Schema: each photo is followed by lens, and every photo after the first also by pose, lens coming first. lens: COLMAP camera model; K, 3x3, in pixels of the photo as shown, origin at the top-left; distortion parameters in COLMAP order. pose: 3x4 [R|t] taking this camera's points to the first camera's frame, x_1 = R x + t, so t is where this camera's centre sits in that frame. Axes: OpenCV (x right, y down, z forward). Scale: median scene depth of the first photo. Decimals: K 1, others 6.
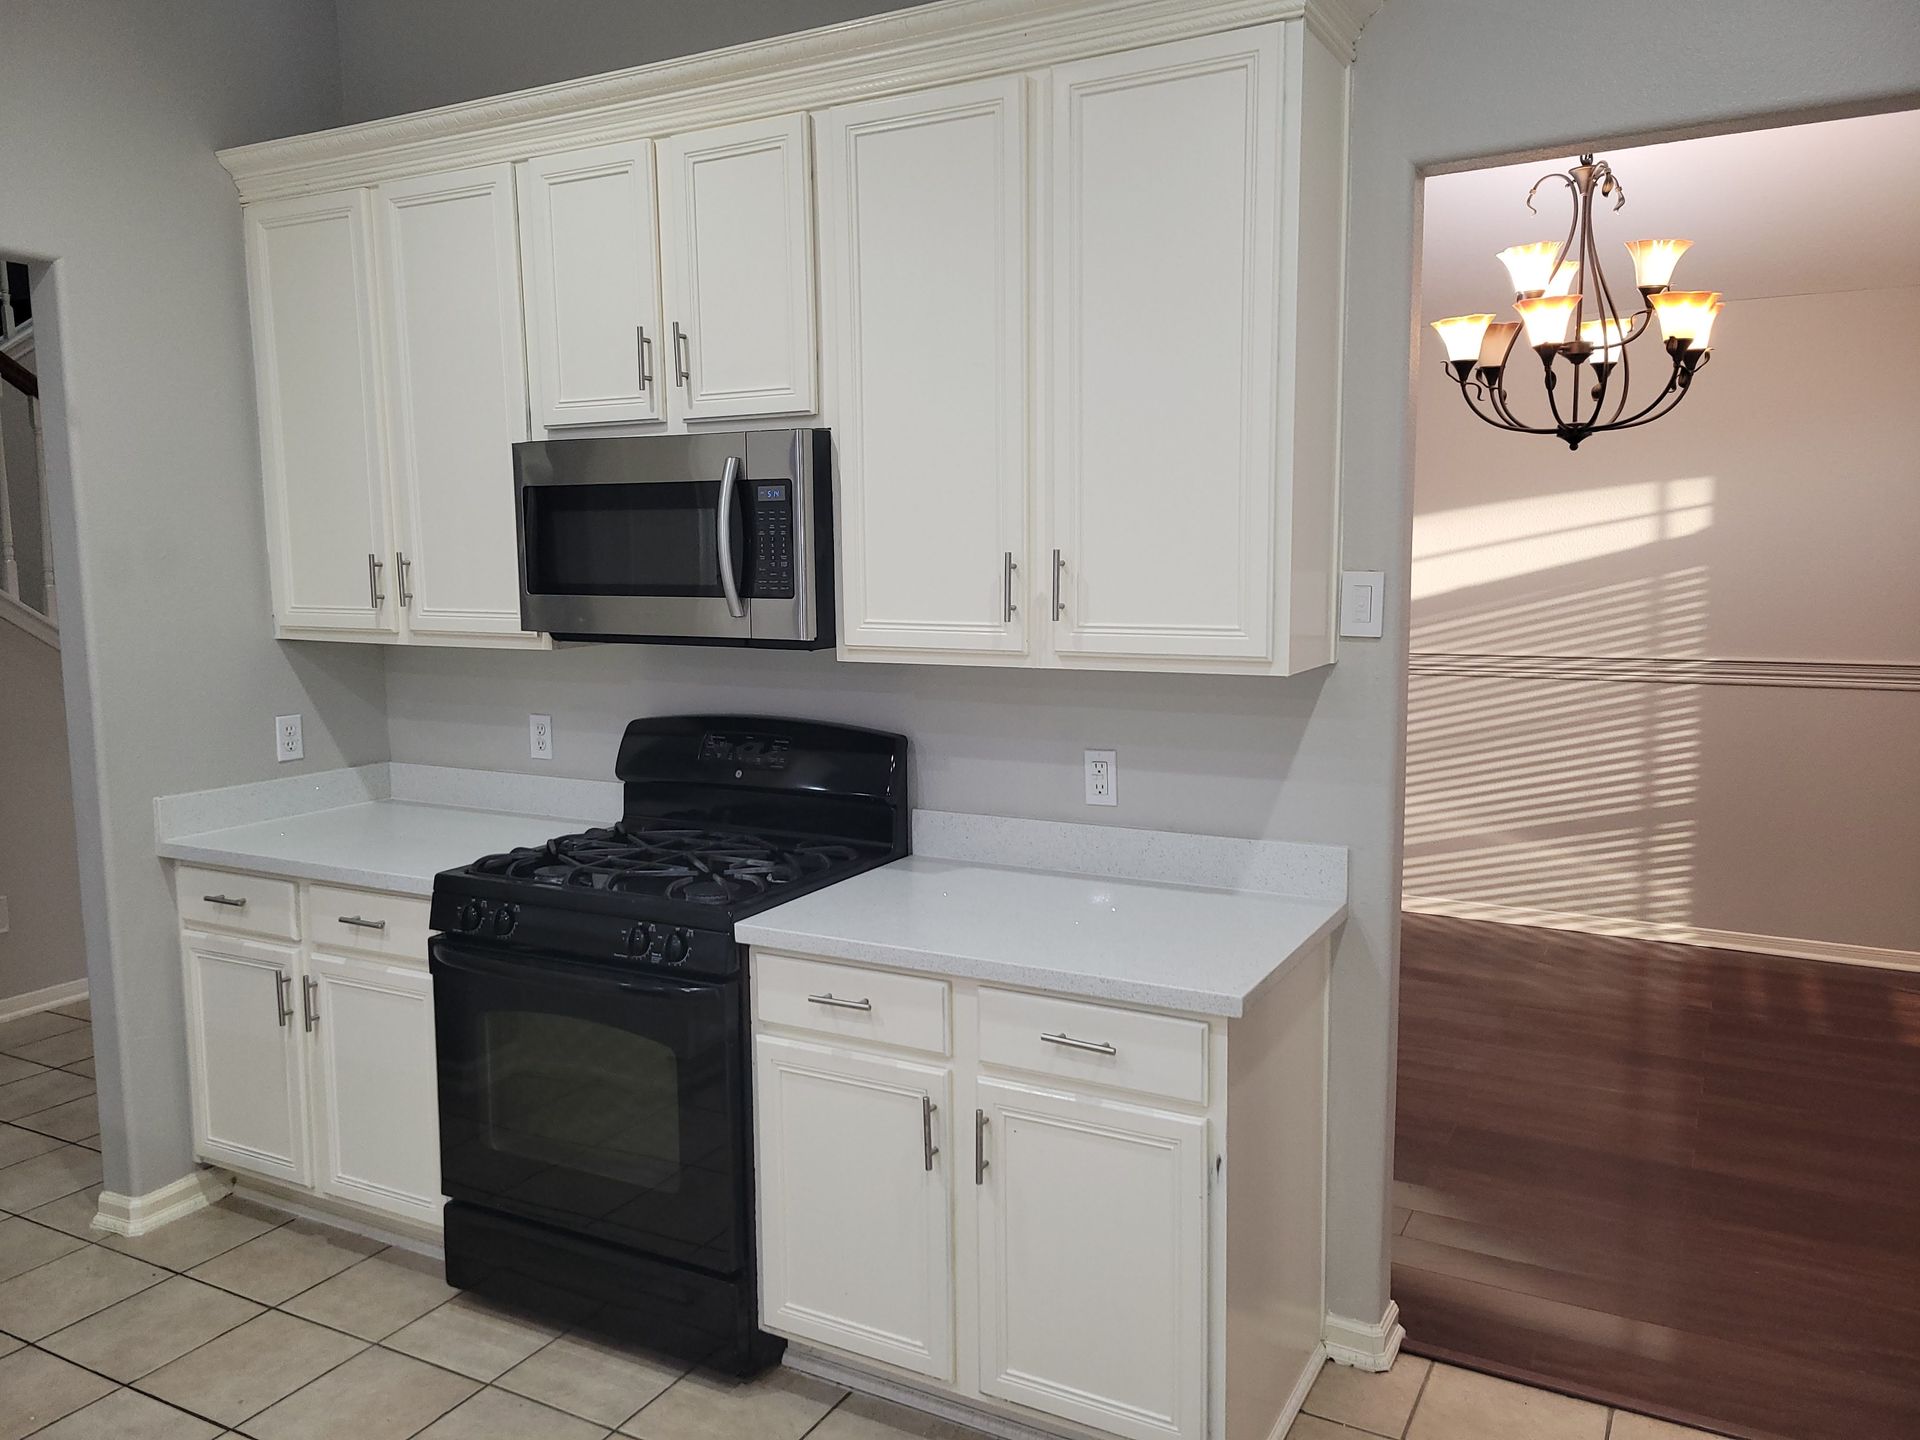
lens RADIAL K [[1443.3, 0, 962.8], [0, 1443.3, 710.5], [0, 0, 1]] dist [0.063549, -0.050379]
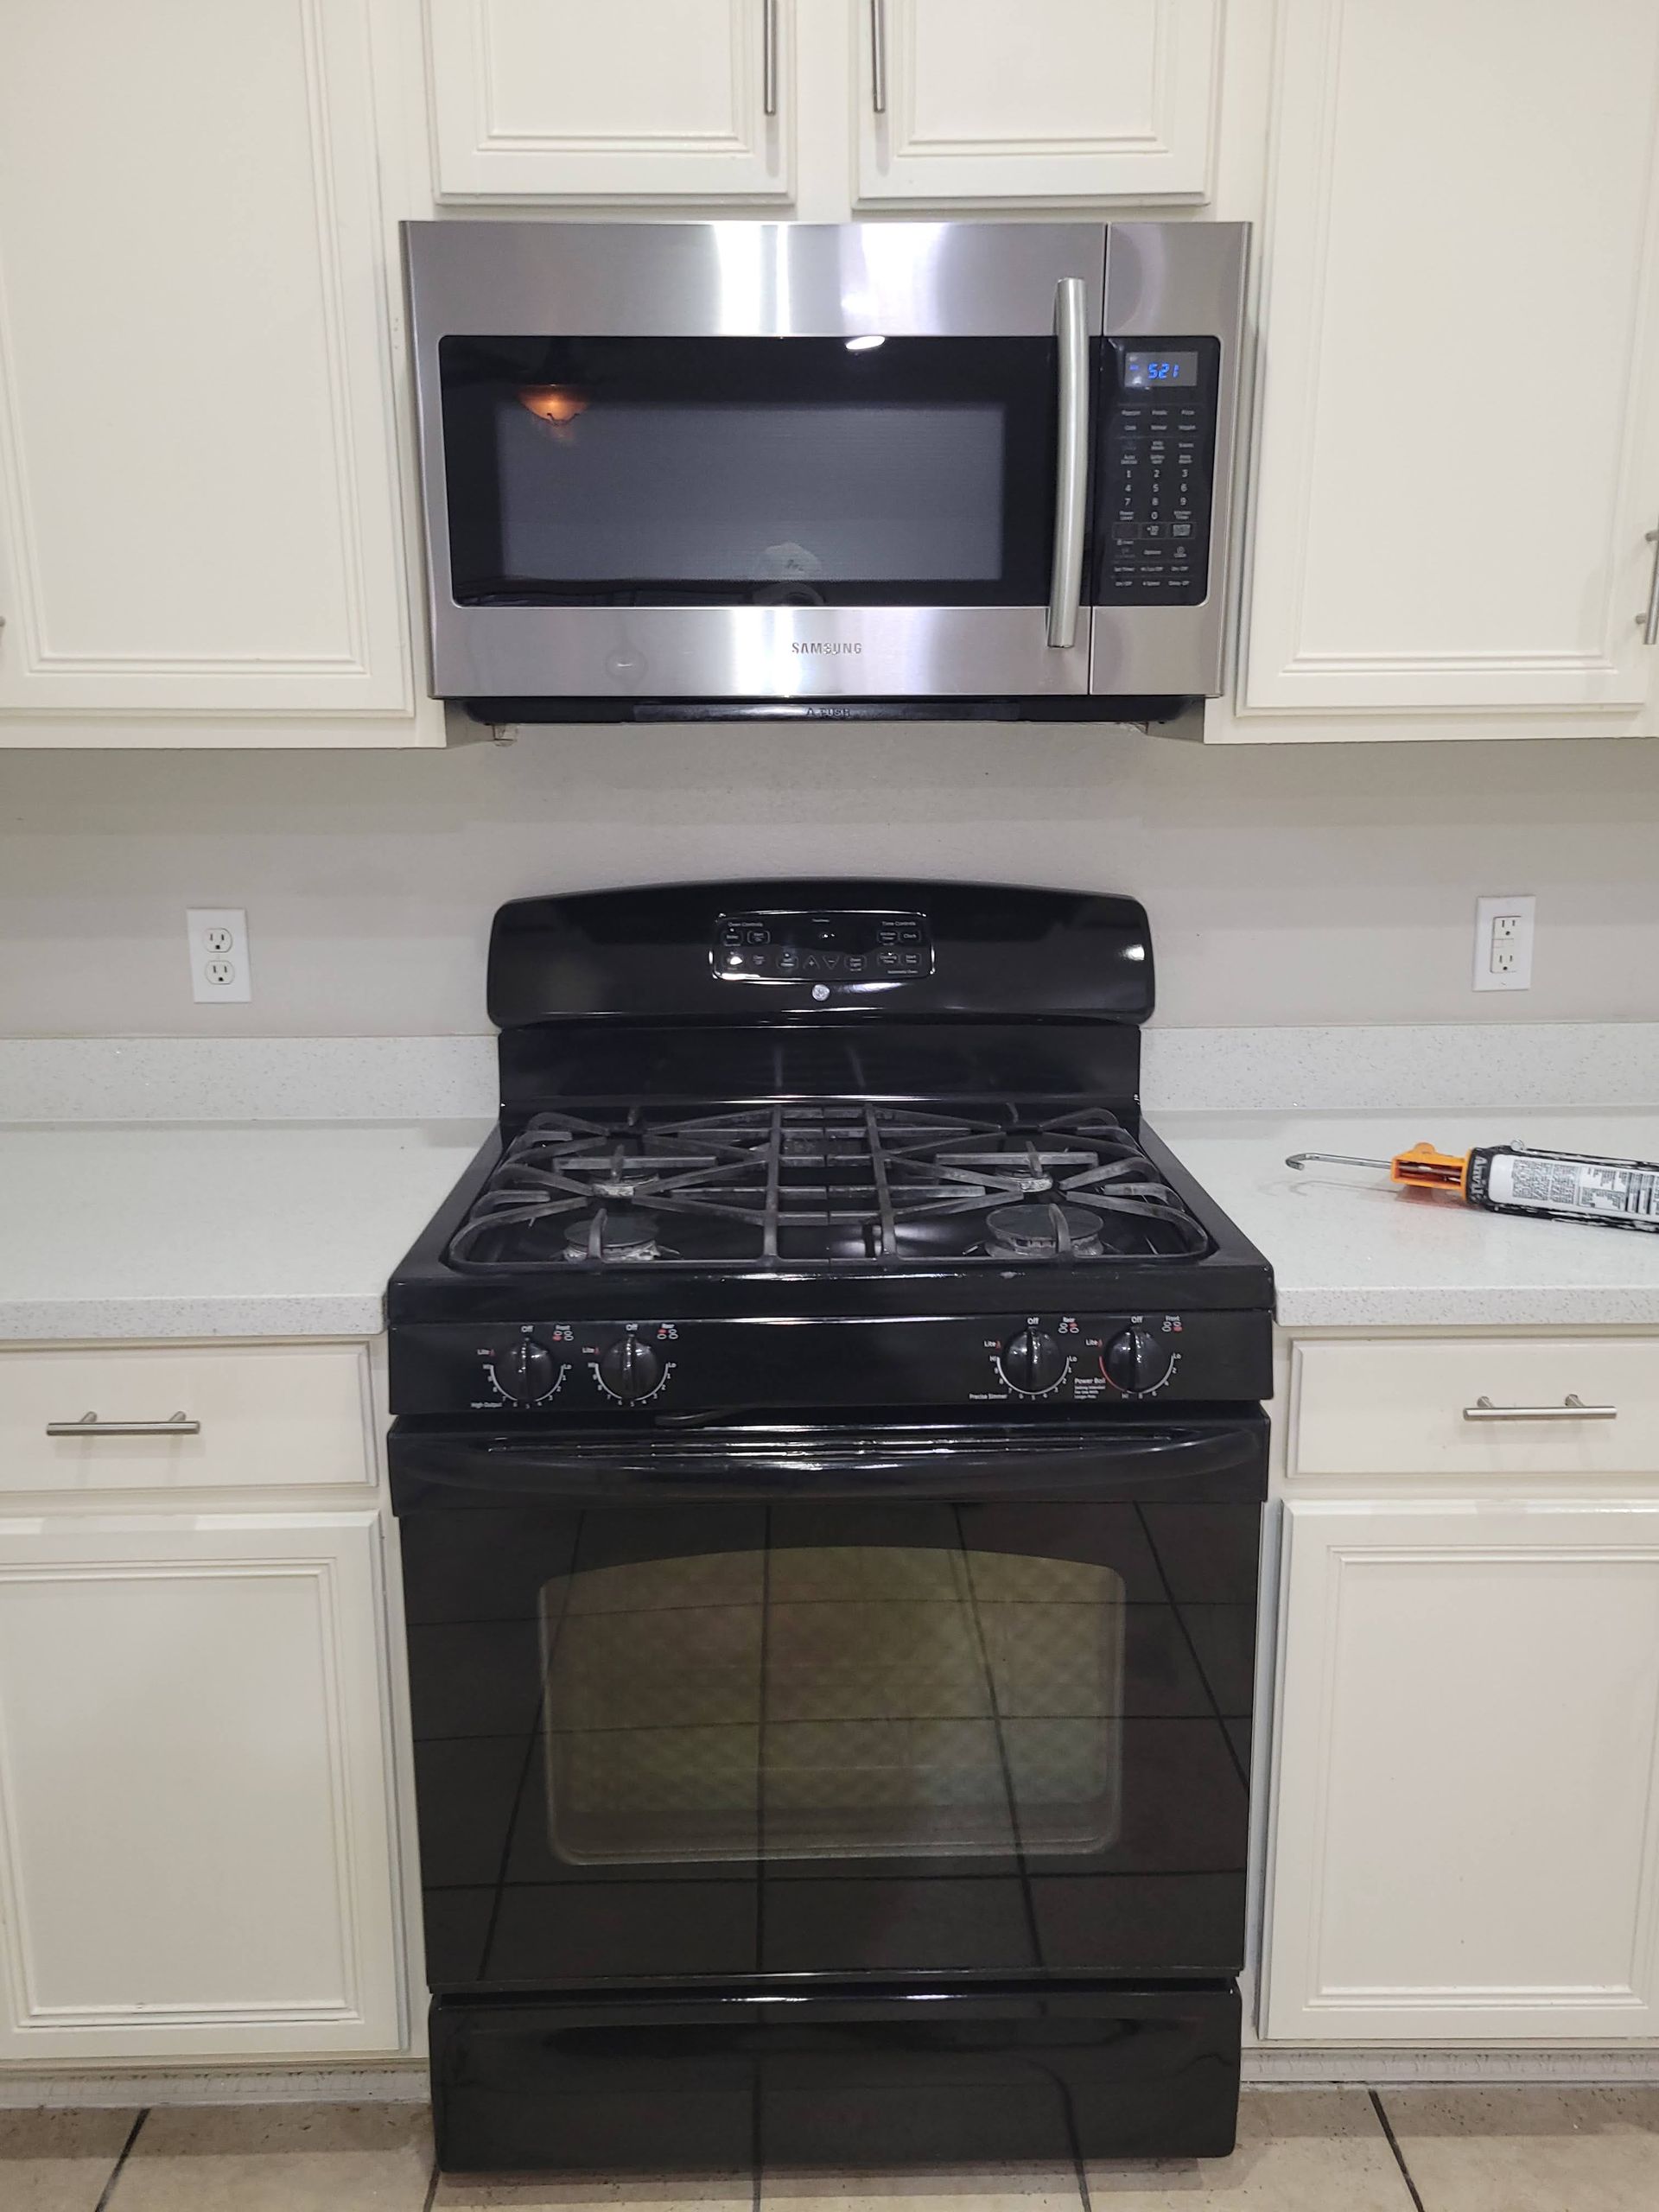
lens RADIAL K [[1662.8, 0, 823.7], [0, 1662.8, 1079.9], [0, 0, 1]] dist [0.063549, -0.050379]
pose [[0.870584, -0.103398, 0.481033, -0.502453], [0.054043, 0.991849, 0.115390, 0.007863], [-0.489043, -0.074460, 0.869076, 0.558980]]
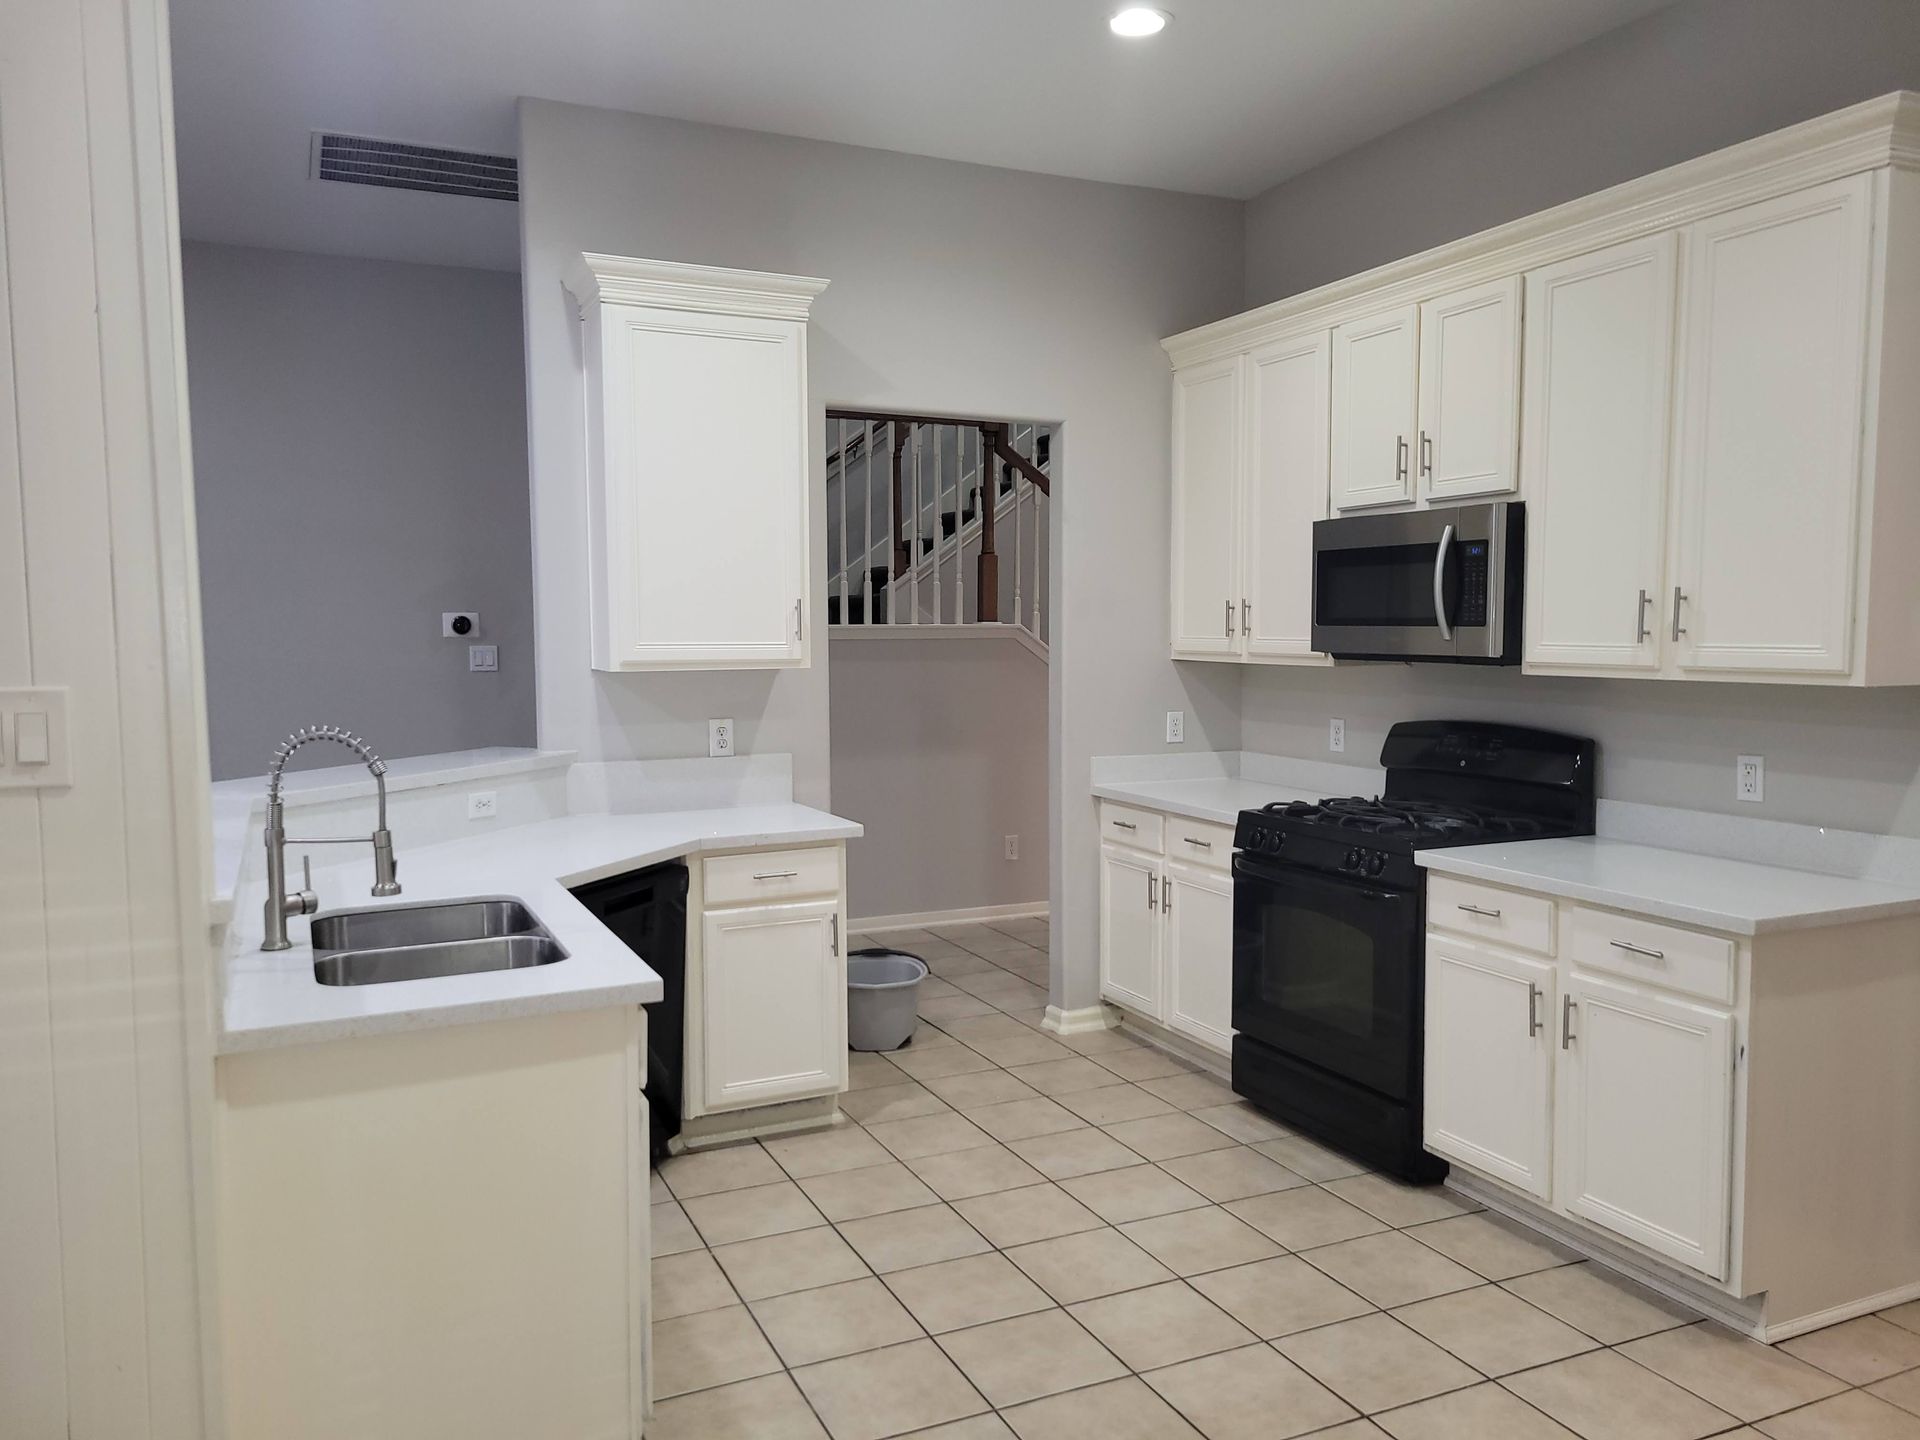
lens RADIAL K [[1443.3, 0, 959.8], [0, 1443.3, 724.2], [0, 0, 1]] dist [0.063549, -0.050379]
pose [[0.800545, 0.048455, -0.597311, 0.307107], [-0.072436, 0.997242, -0.016185, 0.072084], [0.594879, 0.056224, 0.801847, -0.388694]]
